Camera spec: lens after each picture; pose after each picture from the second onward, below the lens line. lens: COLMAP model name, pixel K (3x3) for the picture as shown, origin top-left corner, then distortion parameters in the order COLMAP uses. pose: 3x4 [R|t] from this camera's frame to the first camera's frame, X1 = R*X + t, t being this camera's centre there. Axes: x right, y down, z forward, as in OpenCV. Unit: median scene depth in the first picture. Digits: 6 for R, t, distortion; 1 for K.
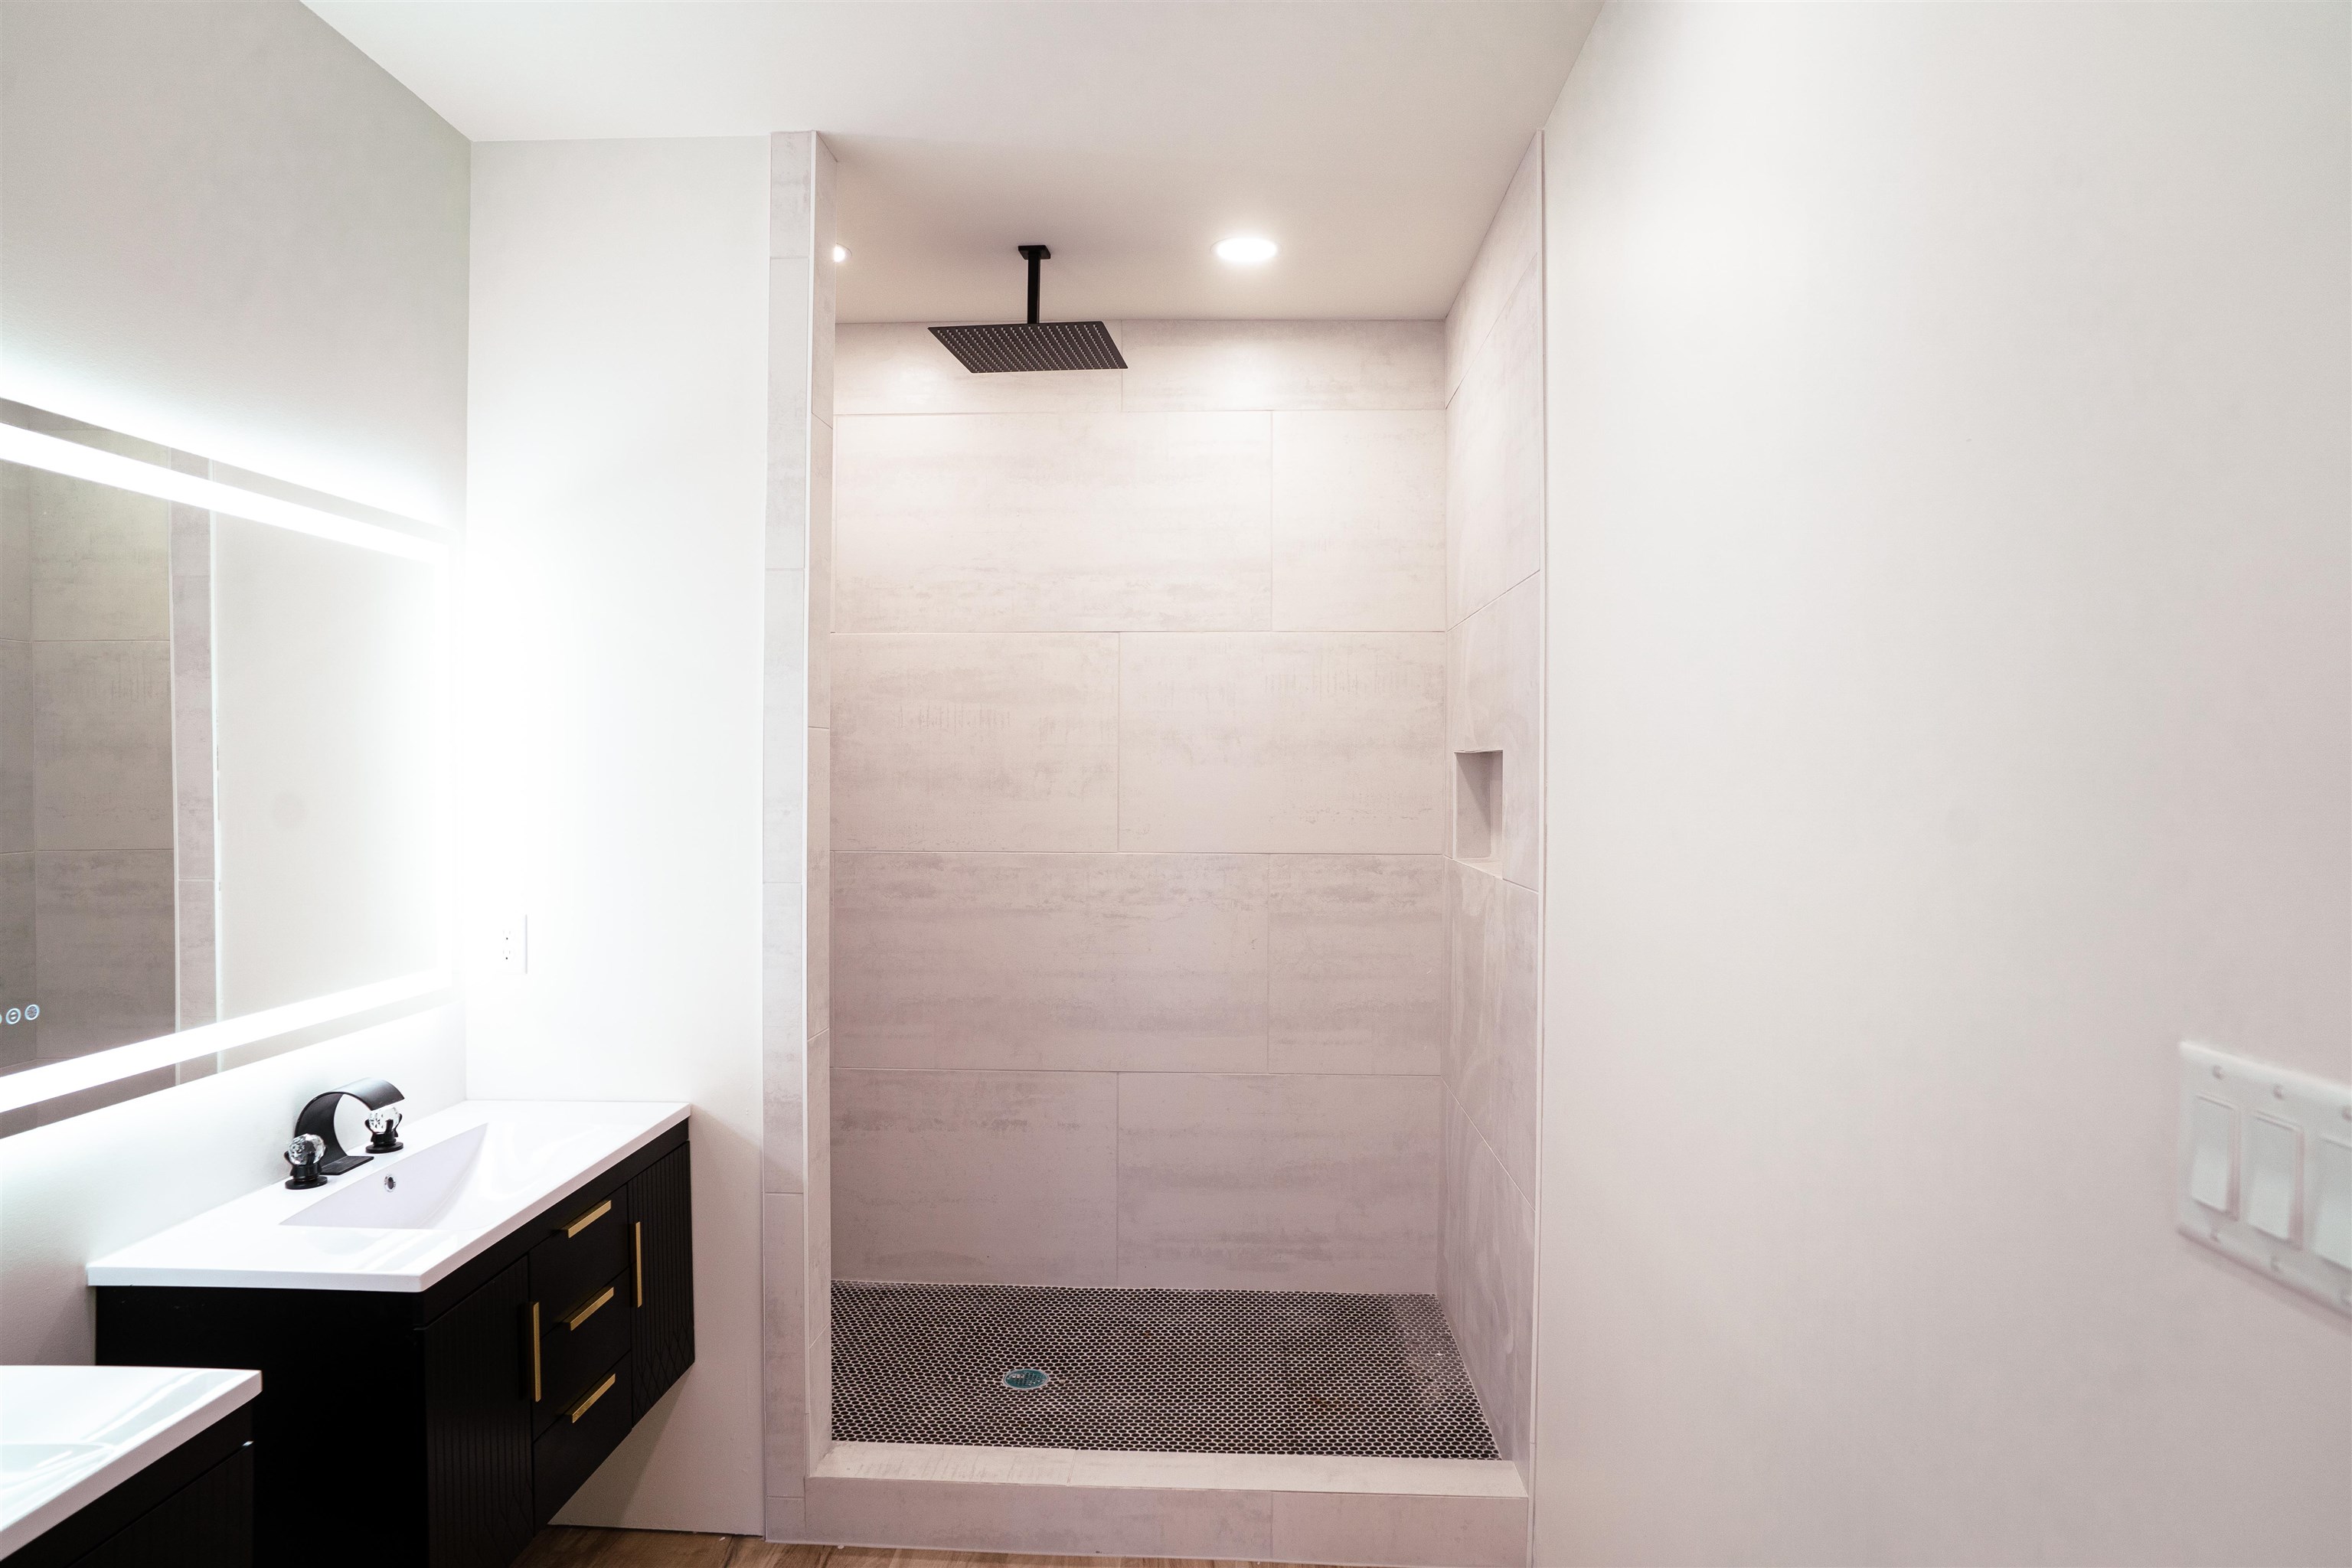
lens RADIAL K [[1400.7, 0, 1170.9], [0, 1400.7, 786.9], [0, 0, 1]] dist [-0.070644, 0.057017]
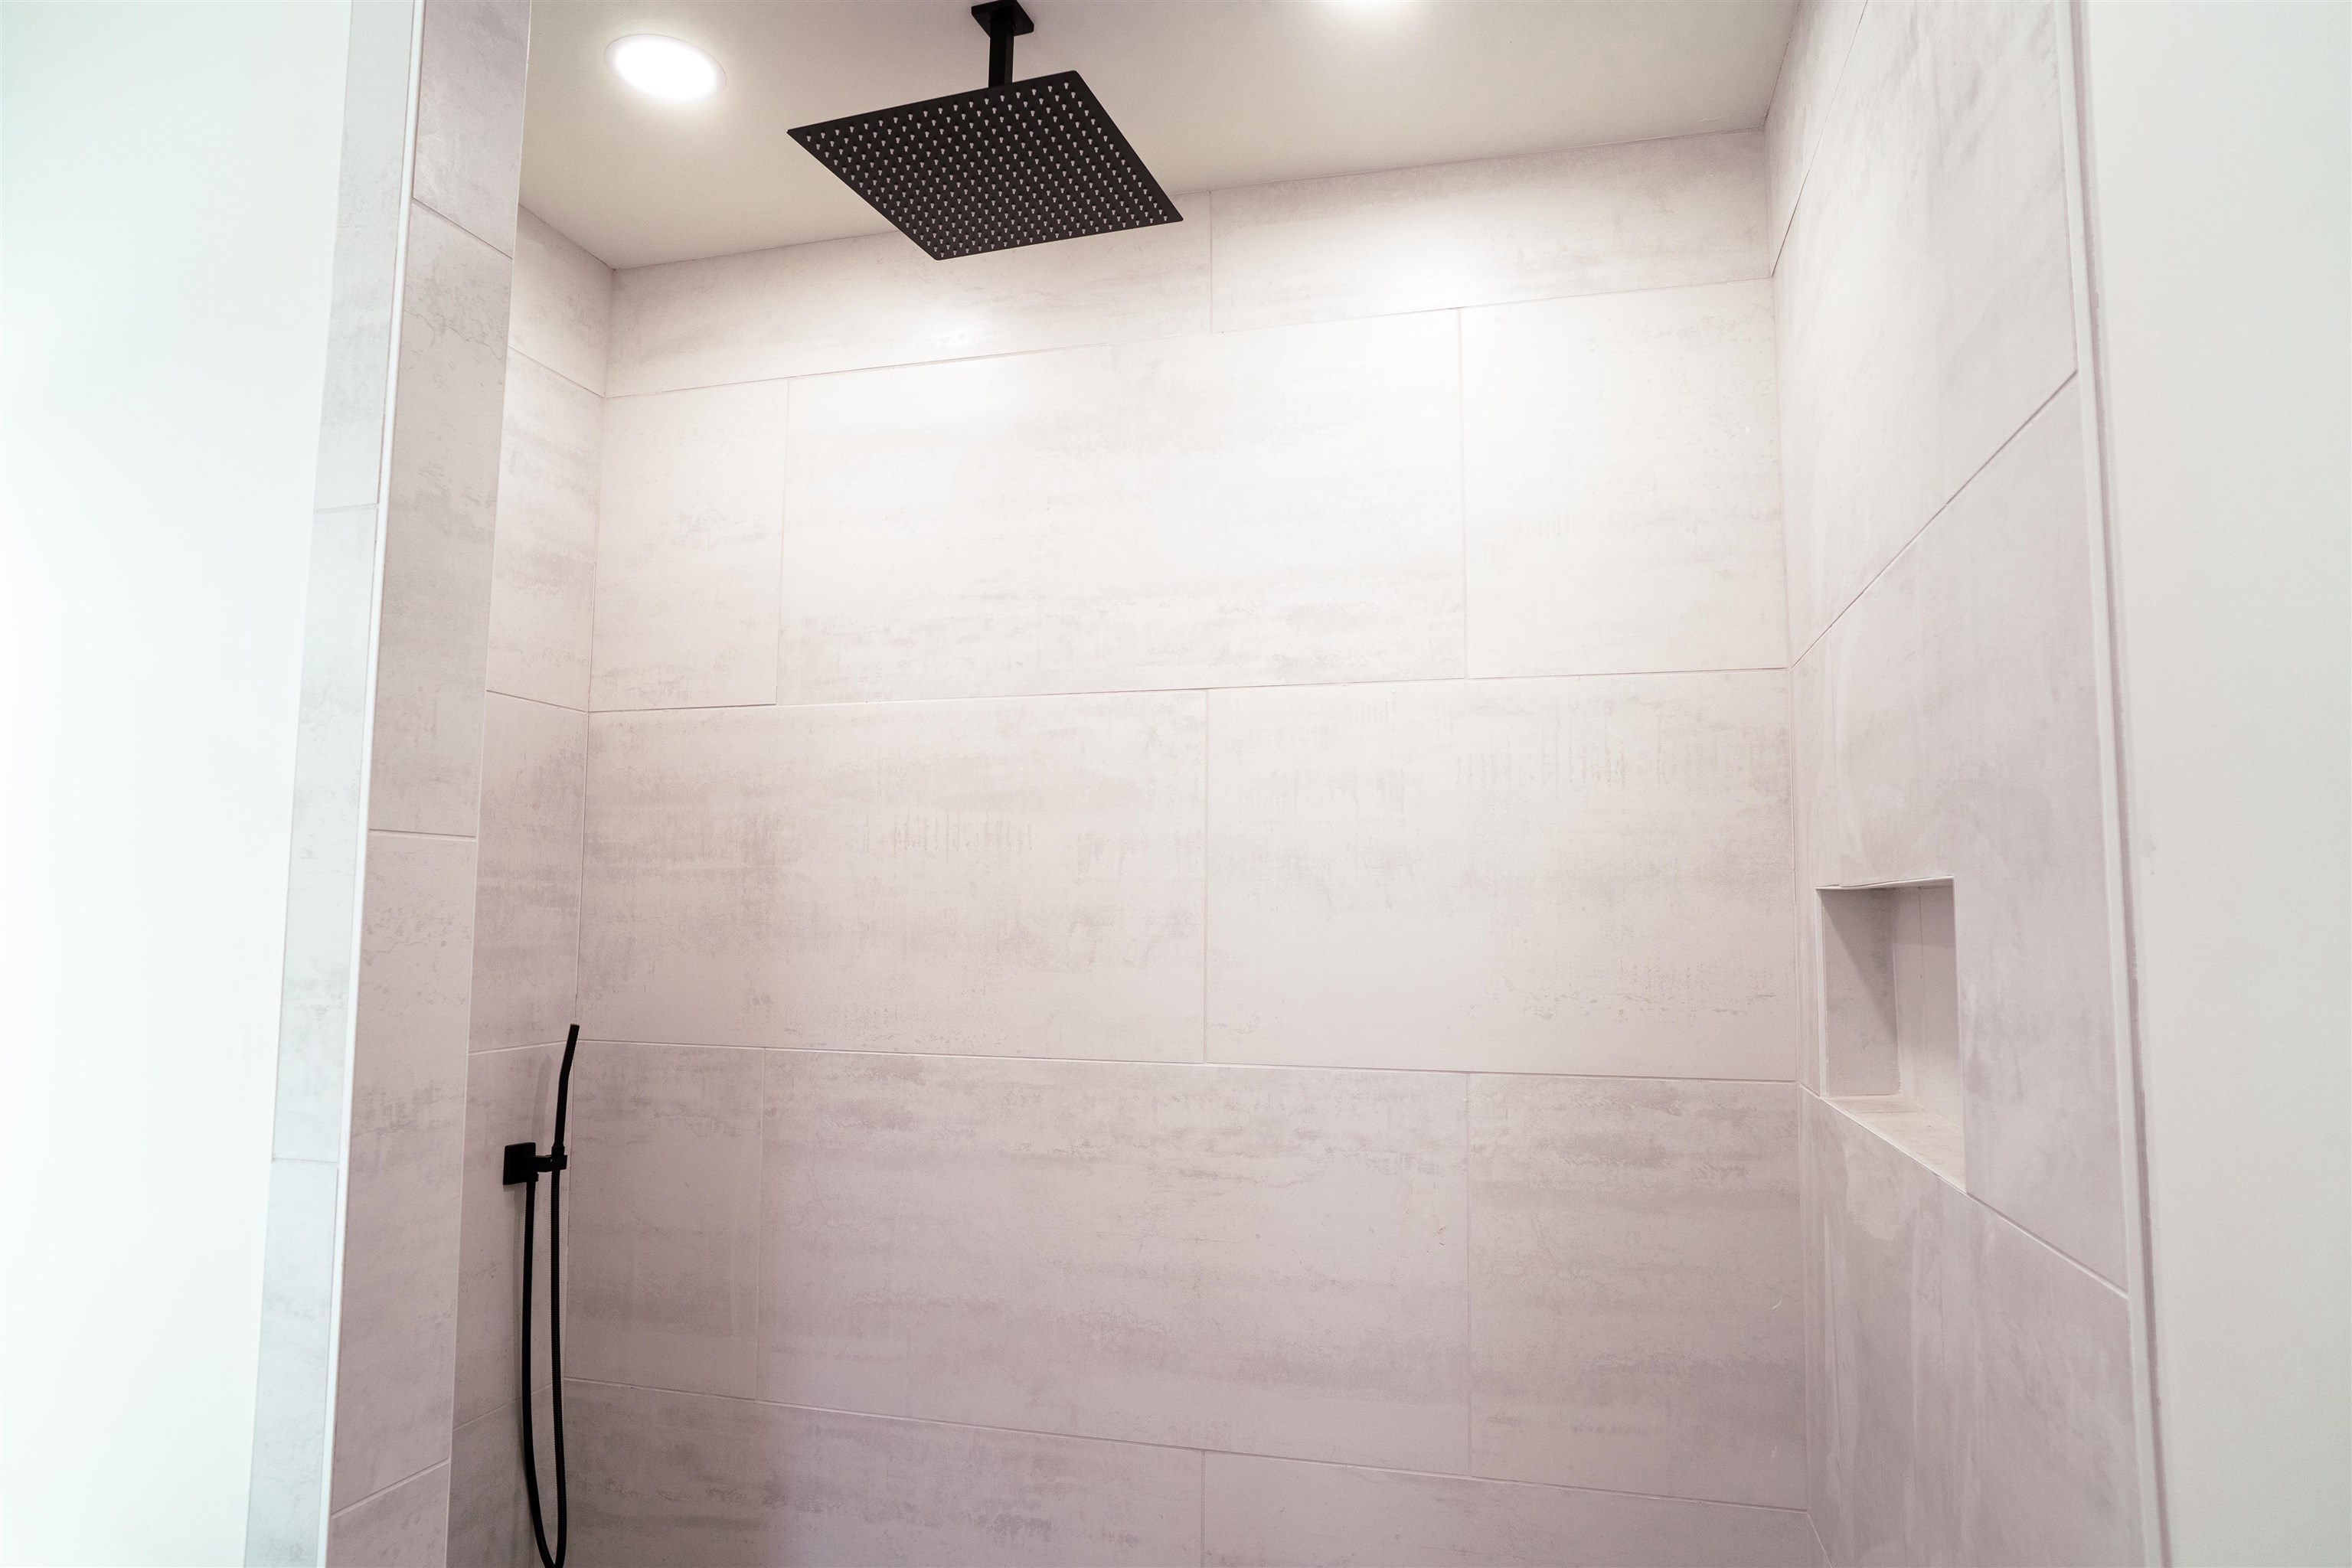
lens RADIAL K [[1400.7, 0, 1170.9], [0, 1400.7, 786.9], [0, 0, 1]] dist [-0.070644, 0.057017]
pose [[0.976673, -0.016198, -0.214119, 0.074878], [-0.005952, 0.994726, -0.102397, -0.008135], [0.214648, 0.101282, 0.971426, 0.421458]]
